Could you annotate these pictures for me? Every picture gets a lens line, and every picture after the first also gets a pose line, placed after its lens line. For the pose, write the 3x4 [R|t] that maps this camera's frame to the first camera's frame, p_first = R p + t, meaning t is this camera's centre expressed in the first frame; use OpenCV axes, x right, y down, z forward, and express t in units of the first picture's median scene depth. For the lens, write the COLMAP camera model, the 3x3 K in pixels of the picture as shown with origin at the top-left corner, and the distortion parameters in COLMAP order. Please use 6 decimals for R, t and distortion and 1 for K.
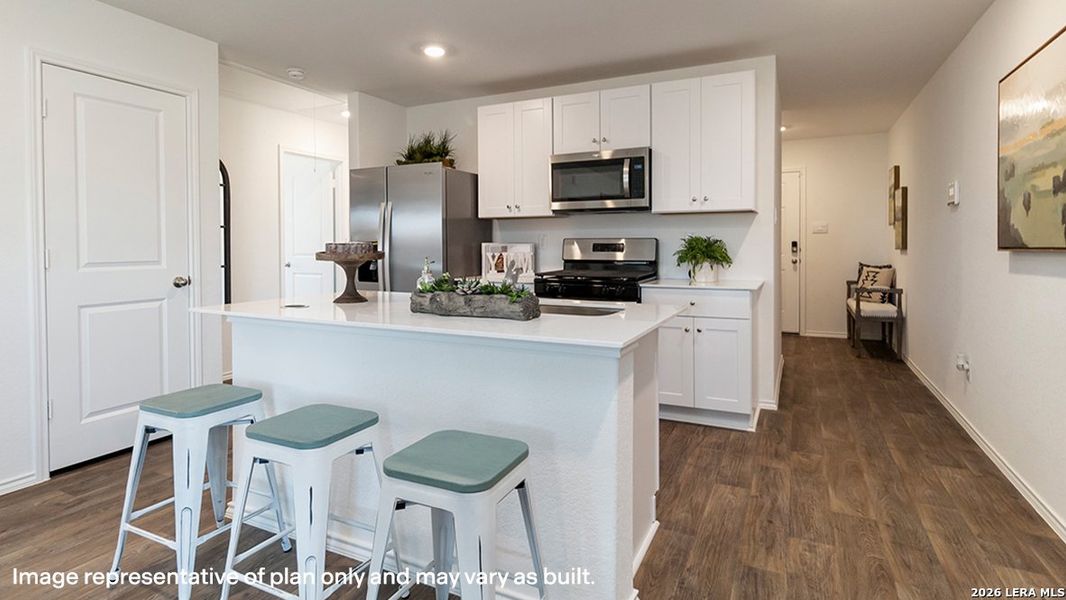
lens RADIAL K [[538.1, 0, 558.2], [0, 538.1, 253.1], [0, 0, 1]] dist [-0.002558, -0.000368]
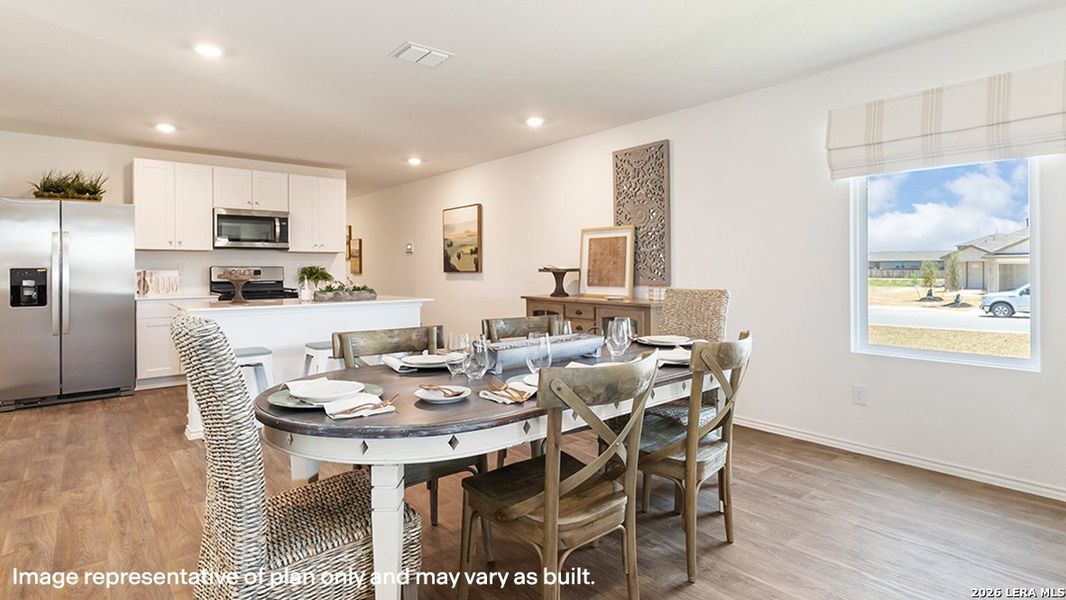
lens RADIAL K [[524.1, 0, 529.3], [0, 524.1, 275.7], [0, 0, 1]] dist [-0.002594, -0.000611]
pose [[0.420174, -0.009145, 0.907397, -0.983389], [0.017653, 0.999842, 0.001902, 0.009573], [-0.907272, 0.015219, 0.420269, -0.349913]]
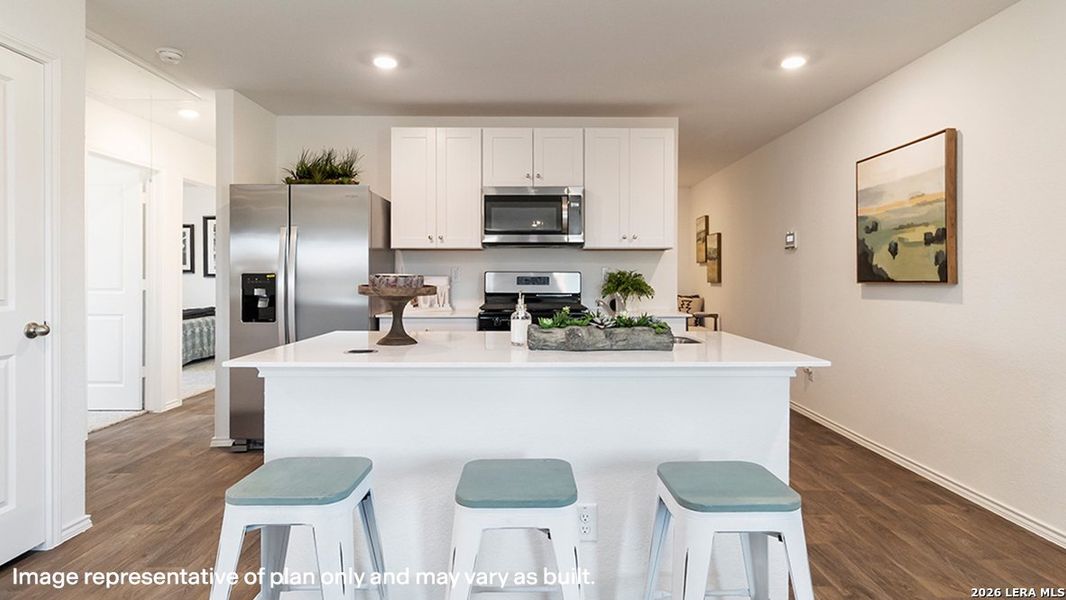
lens RADIAL K [[529.0, 0, 549.9], [0, 529.0, 276.6], [0, 0, 1]] dist [-0.002948, 0.000090]
pose [[0.897584, 0.004446, 0.440822, -0.351610], [0.003826, 0.999833, -0.017876, -0.000120], [-0.440828, 0.017732, 0.897417, 0.088404]]
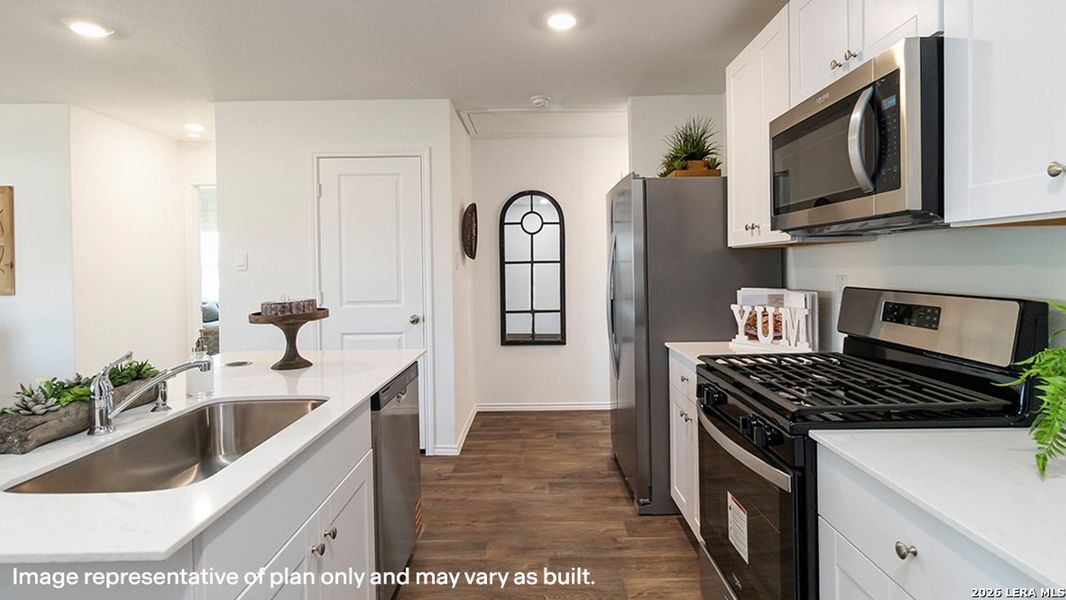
lens RADIAL K [[524.1, 0, 529.3], [0, 524.1, 275.7], [0, 0, 1]] dist [-0.002594, -0.000611]
pose [[0.433917, 0.016353, -0.900804, 0.355558], [-0.004161, 0.999861, 0.016146, -0.050311], [0.900943, -0.003258, 0.433925, 0.629820]]
